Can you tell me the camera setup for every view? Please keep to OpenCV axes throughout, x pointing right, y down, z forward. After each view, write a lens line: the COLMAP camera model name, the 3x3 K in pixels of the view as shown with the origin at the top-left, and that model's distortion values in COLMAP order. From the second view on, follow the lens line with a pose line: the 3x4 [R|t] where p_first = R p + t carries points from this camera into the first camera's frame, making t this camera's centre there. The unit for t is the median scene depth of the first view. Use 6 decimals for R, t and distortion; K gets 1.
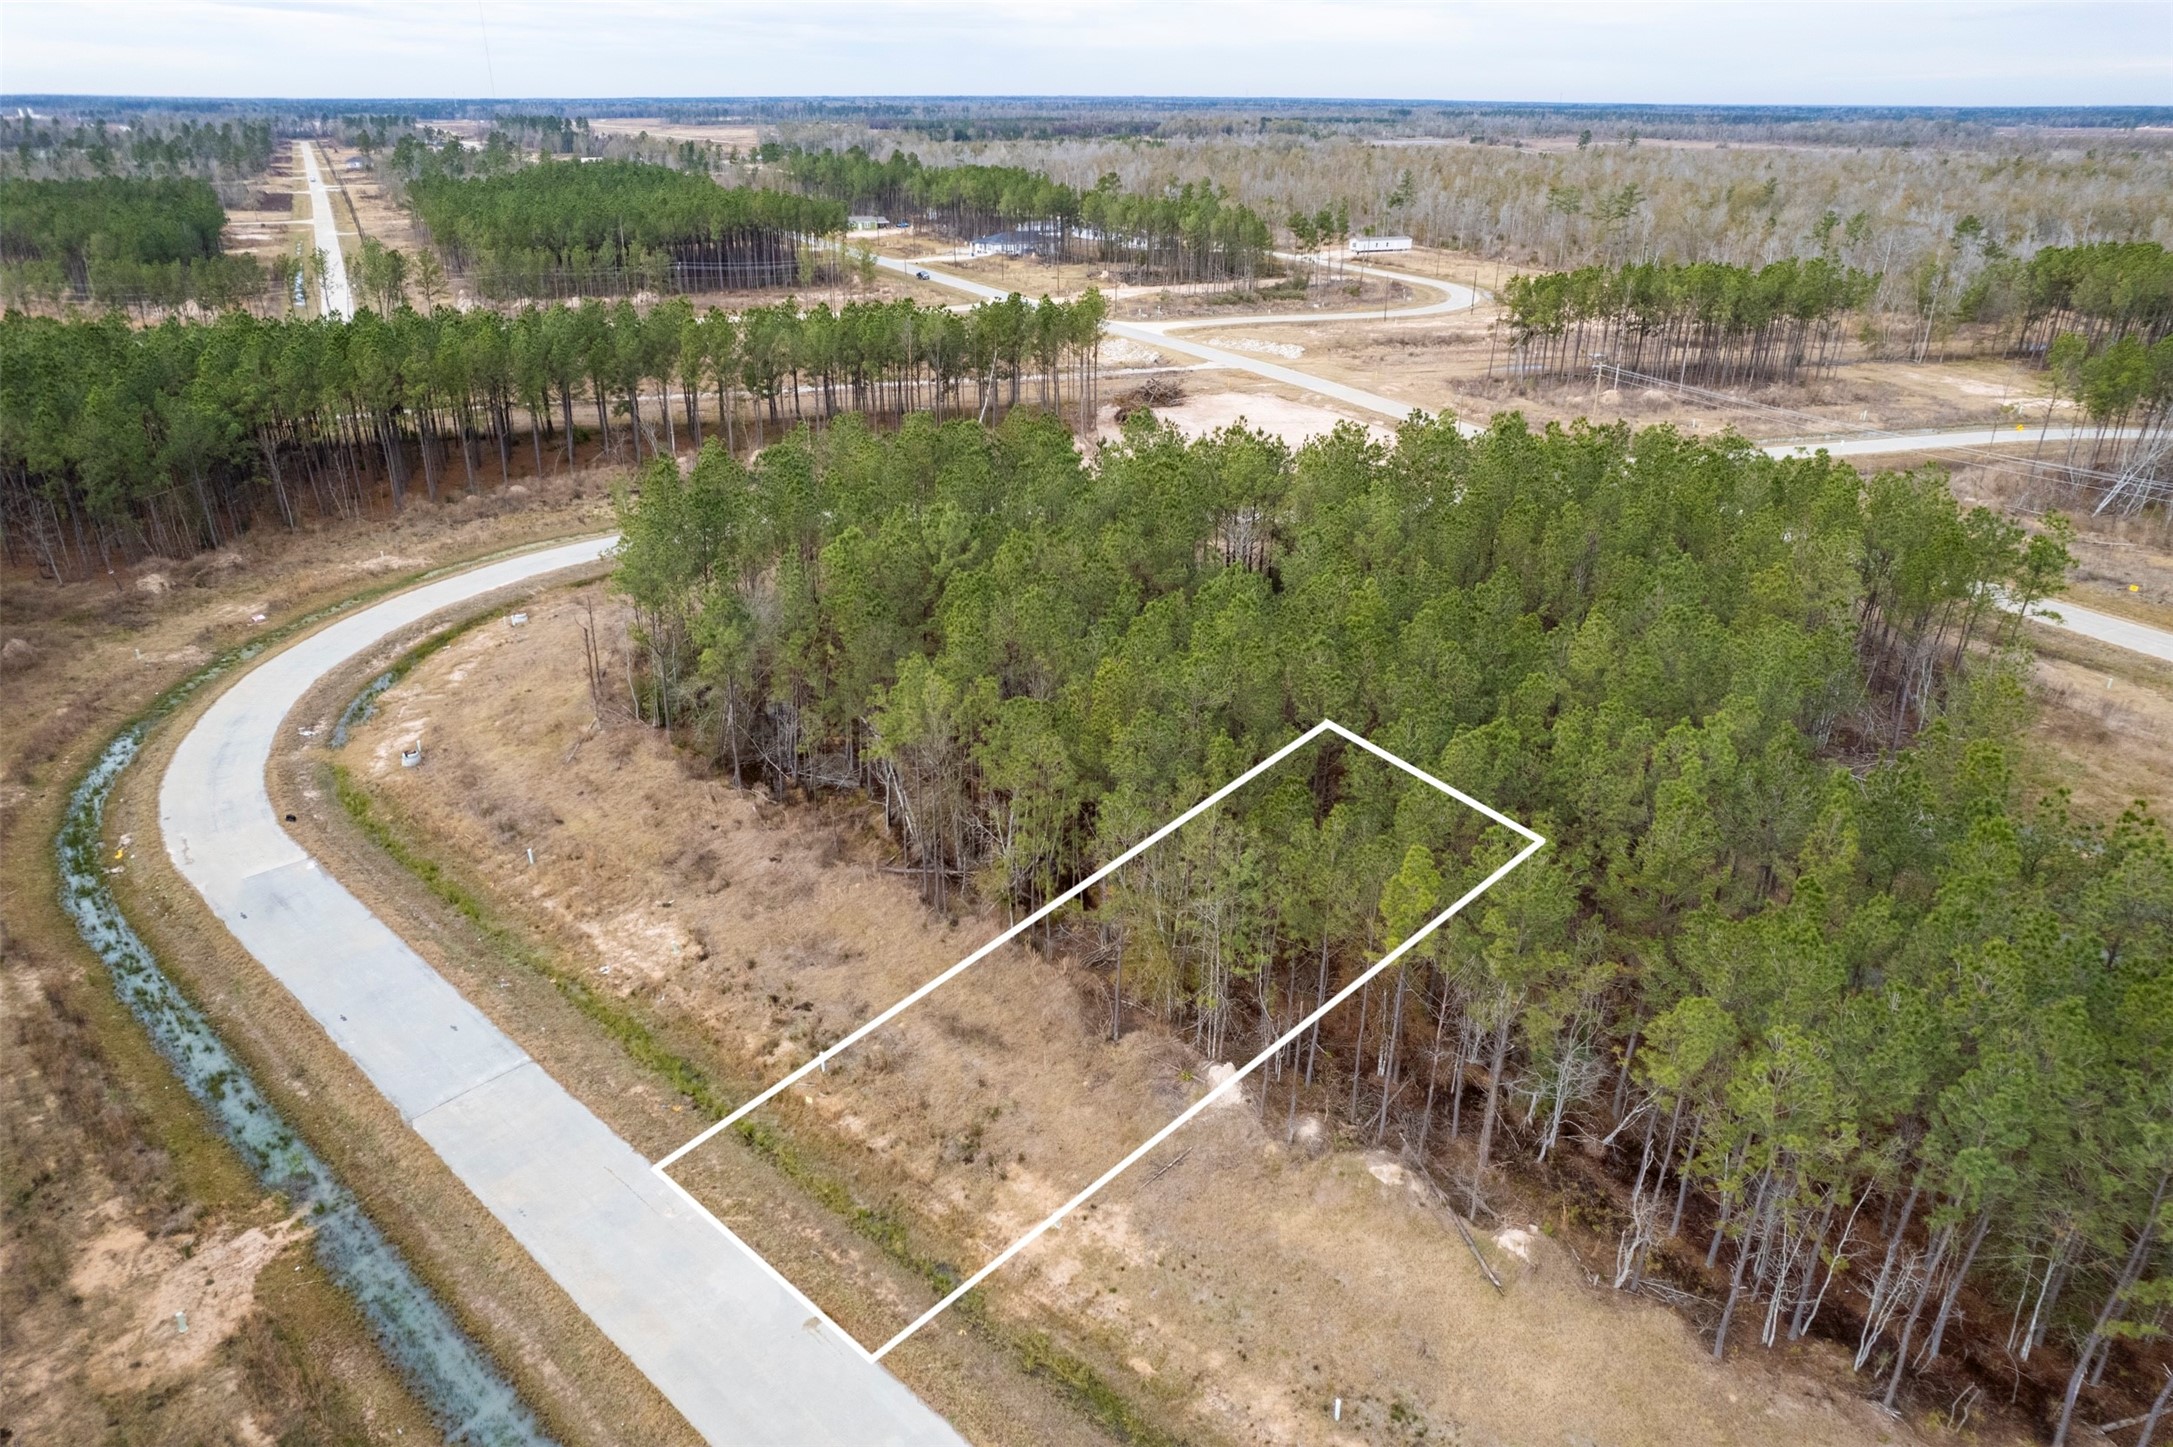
lens RADIAL K [[1393.0, 0, 1088.6], [0, 1393.0, 719.8], [0, 0, 1]] dist [-0.084178, 0.079535]
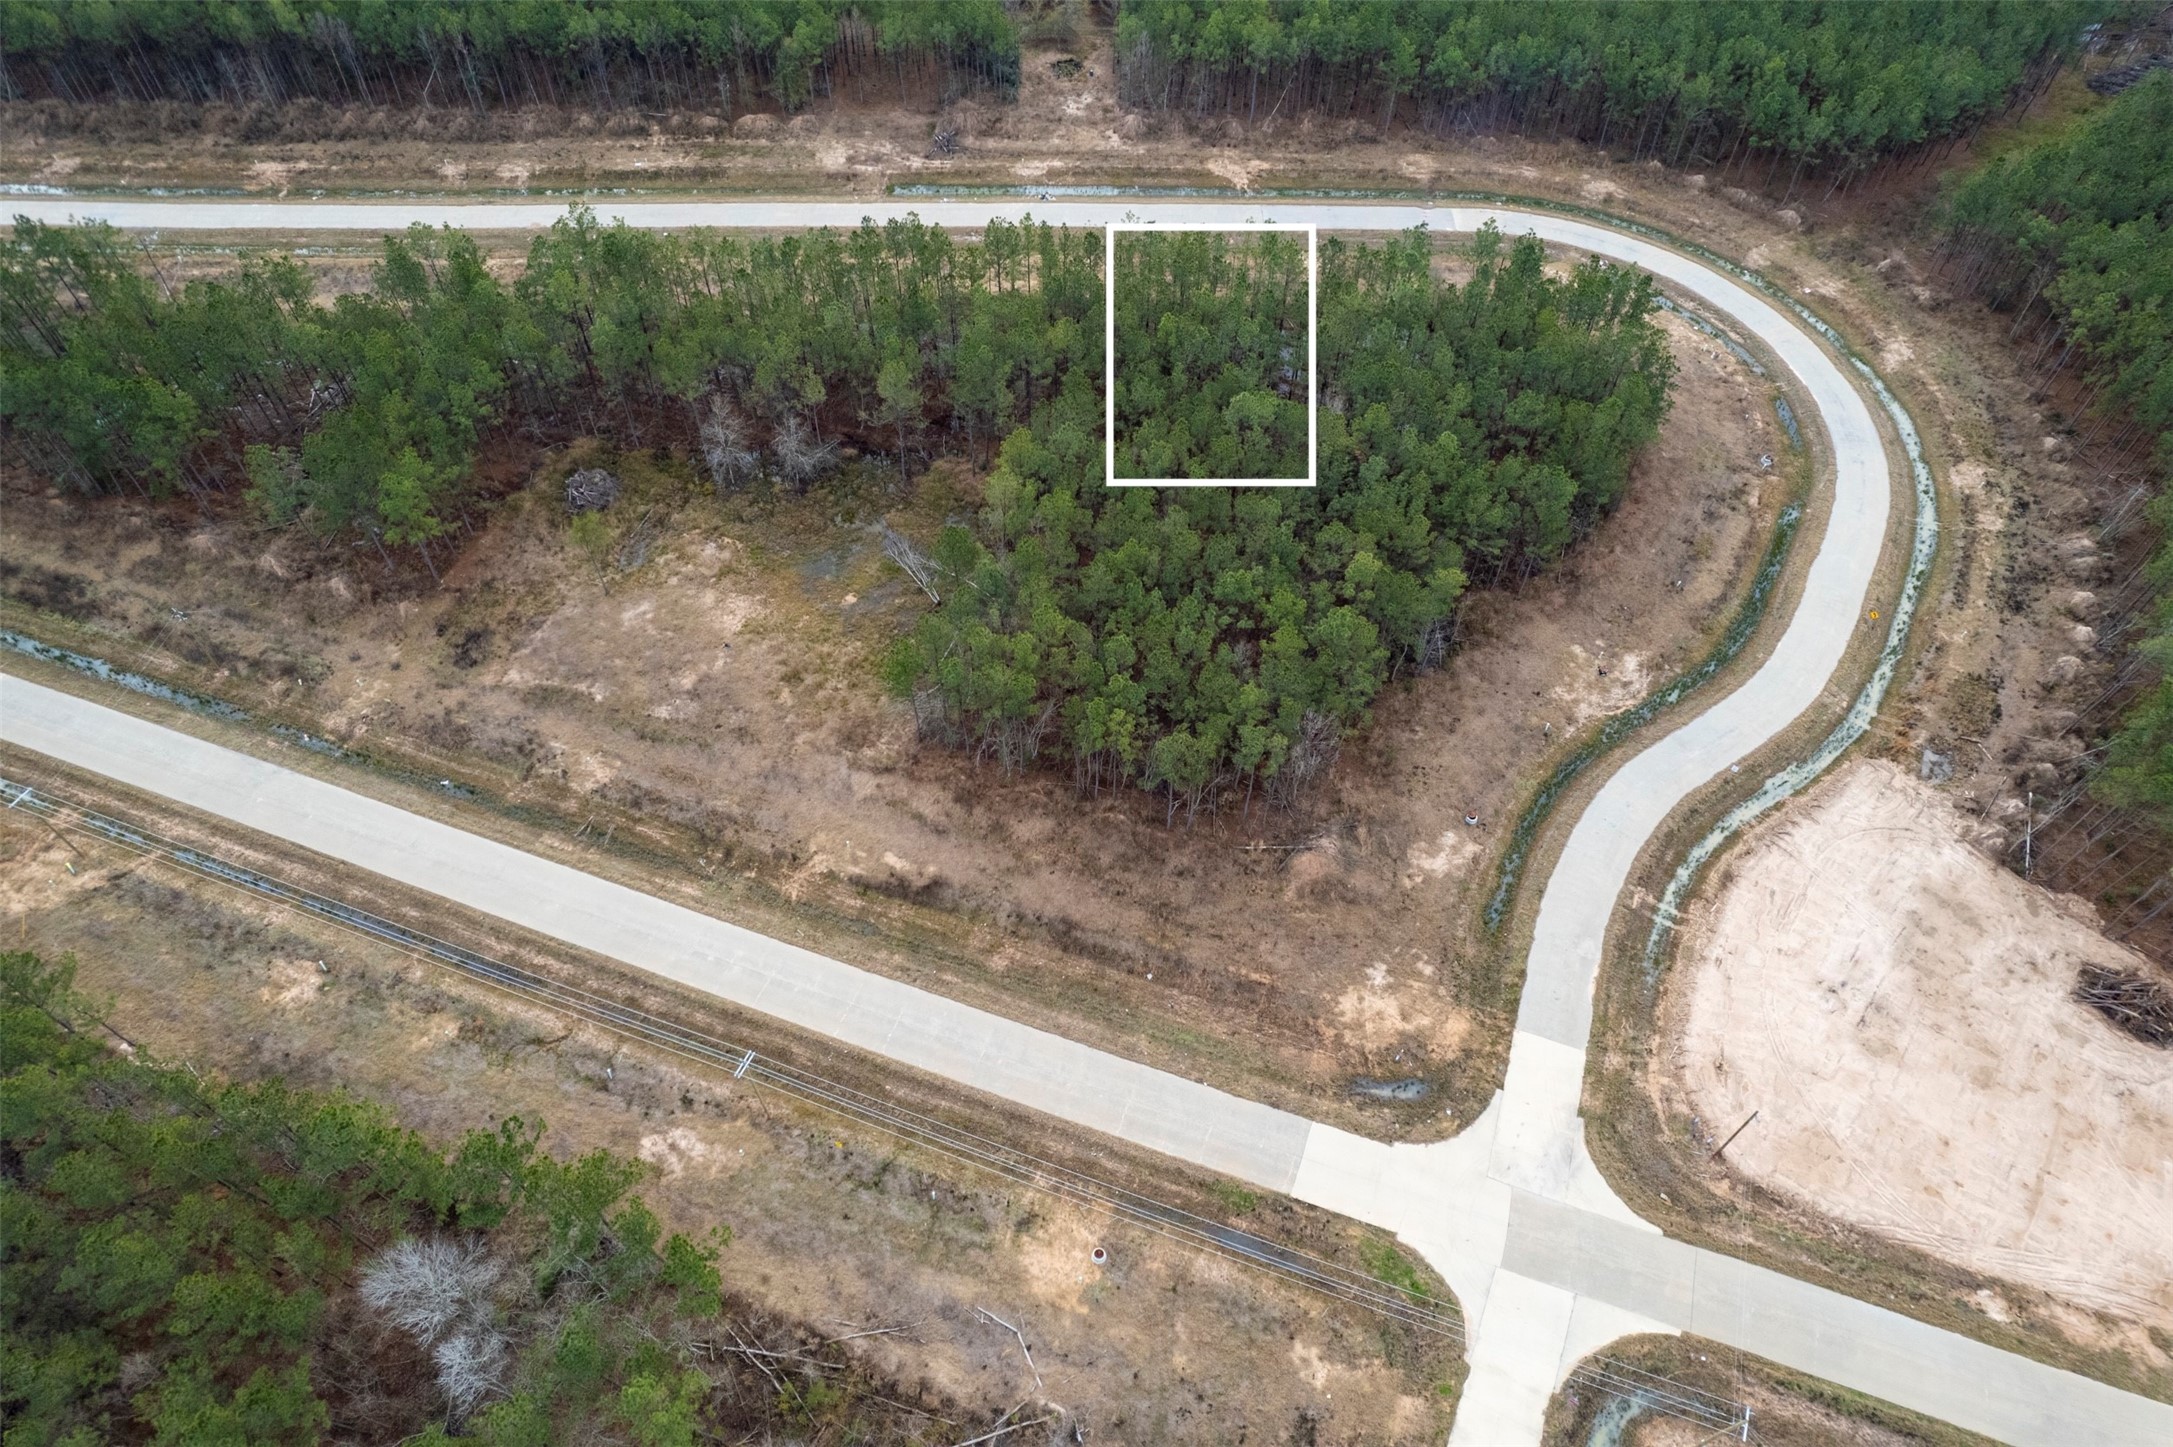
lens RADIAL K [[1393.0, 0, 1090.7], [0, 1393.0, 710.5], [0, 0, 1]] dist [-0.084178, 0.079535]
pose [[-0.737337, 0.517074, -0.434705, 1.752988], [-0.293307, 0.334632, 0.895540, -2.011373], [0.608527, 0.787817, -0.095075, 1.904380]]
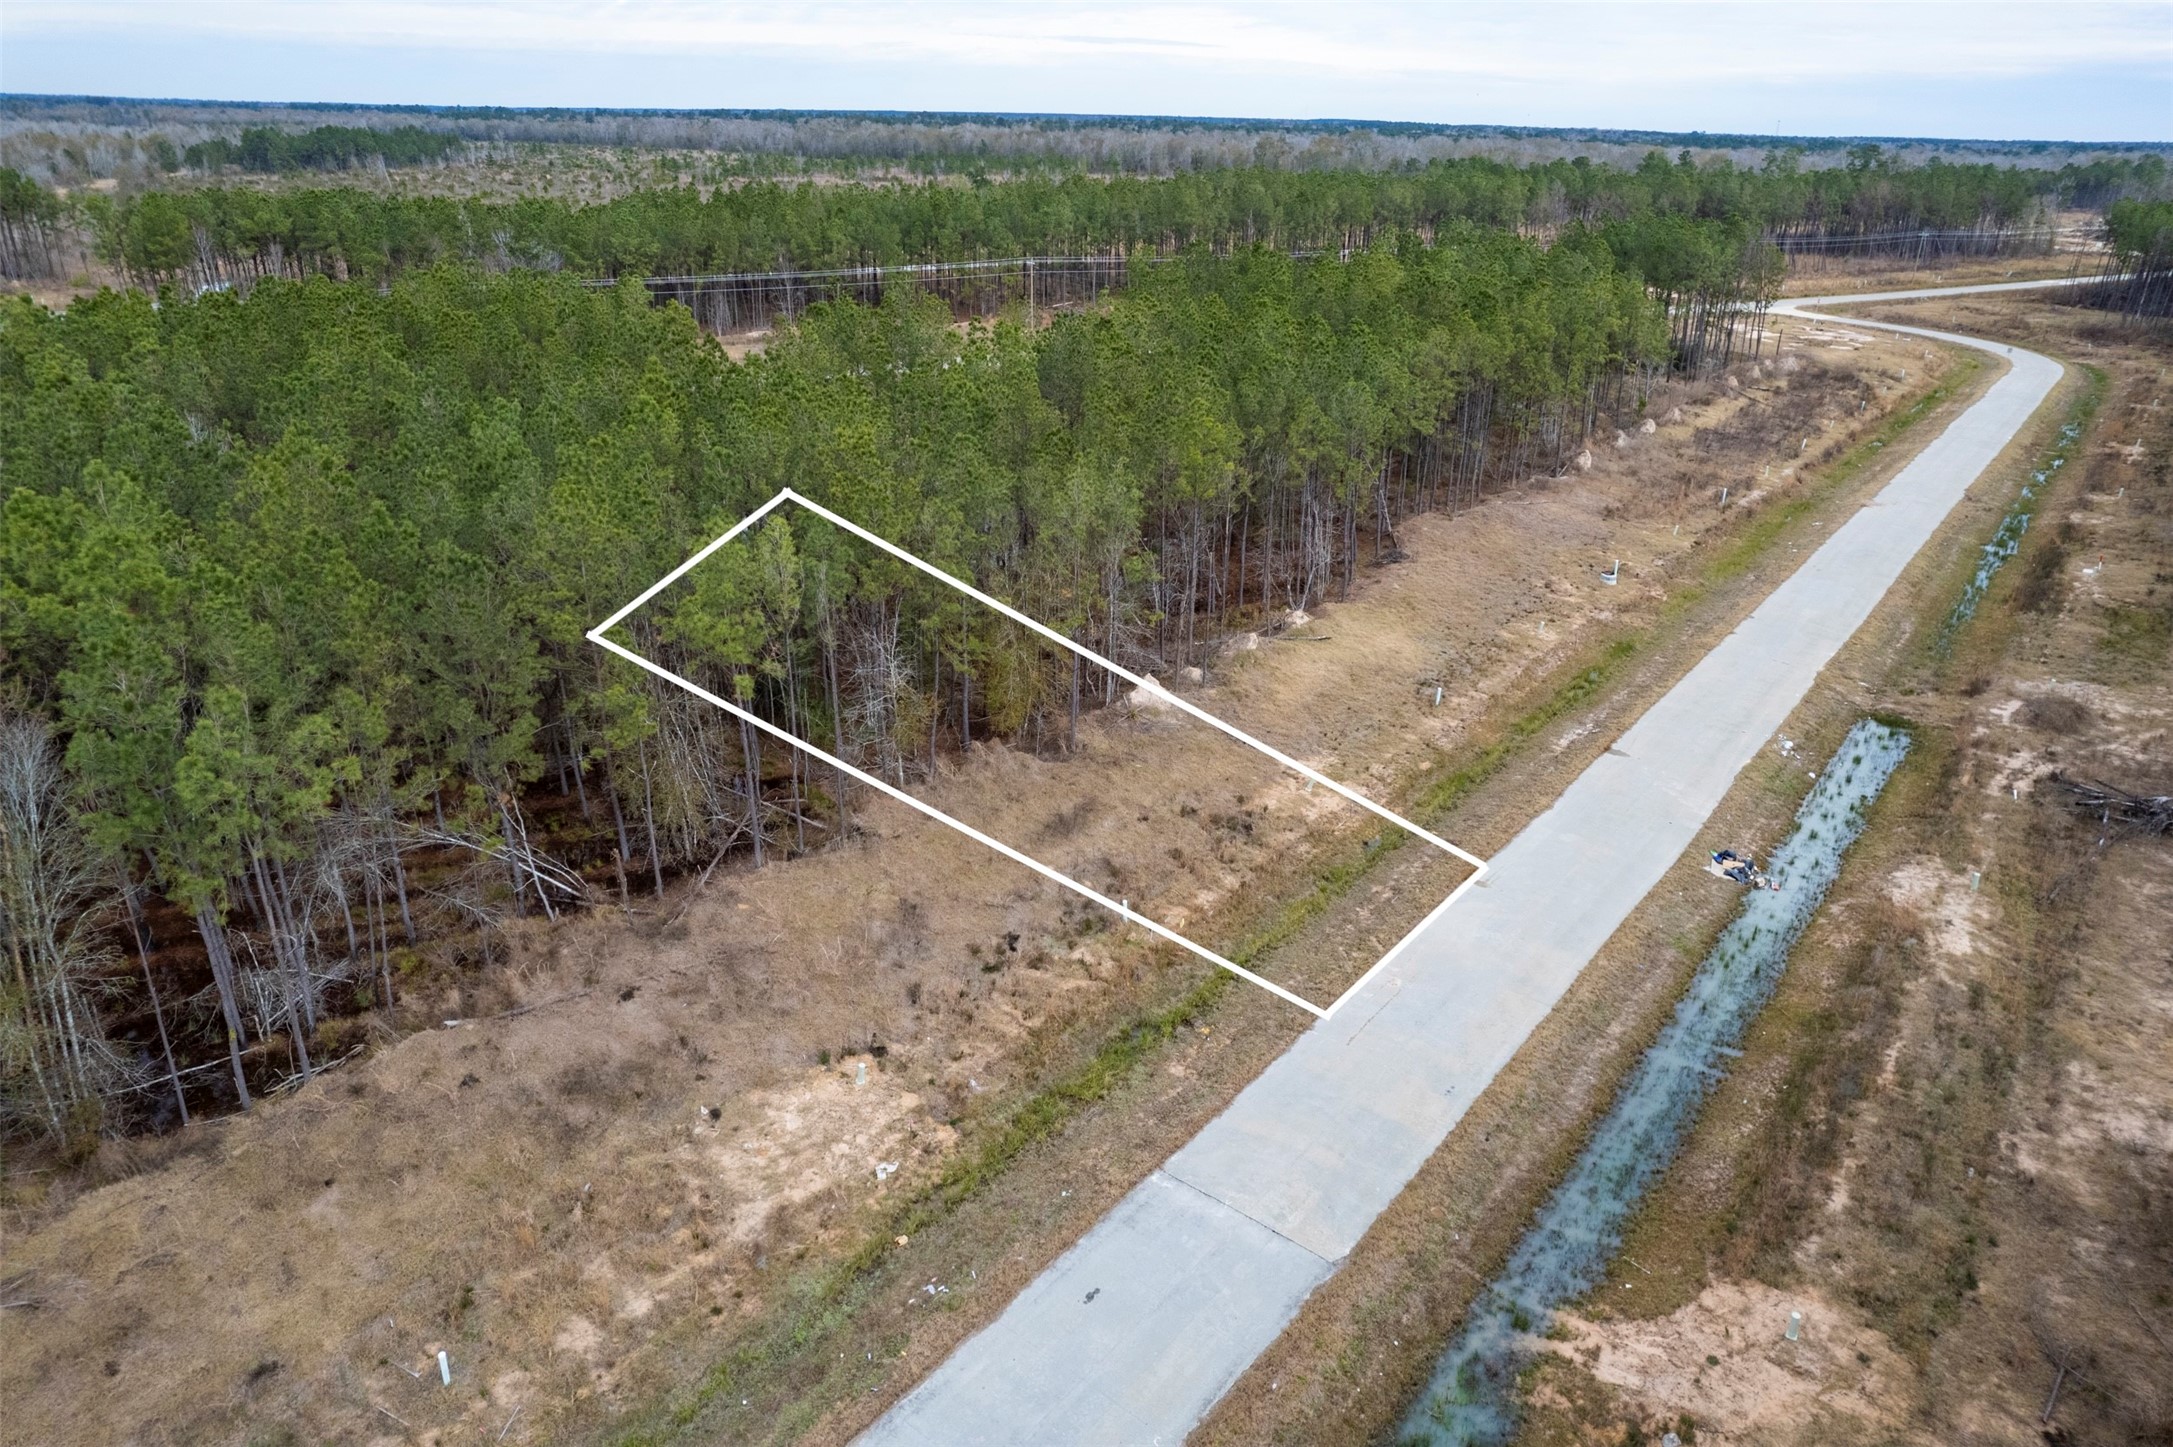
lens RADIAL K [[1393.0, 0, 1091.5], [0, 1393.0, 716.5], [0, 0, 1]] dist [-0.084178, 0.079535]
pose [[-0.072002, -0.407010, 0.910582, -0.899129], [0.395400, 0.826501, 0.400693, -0.189200], [-0.915683, 0.388895, 0.101422, 0.889414]]
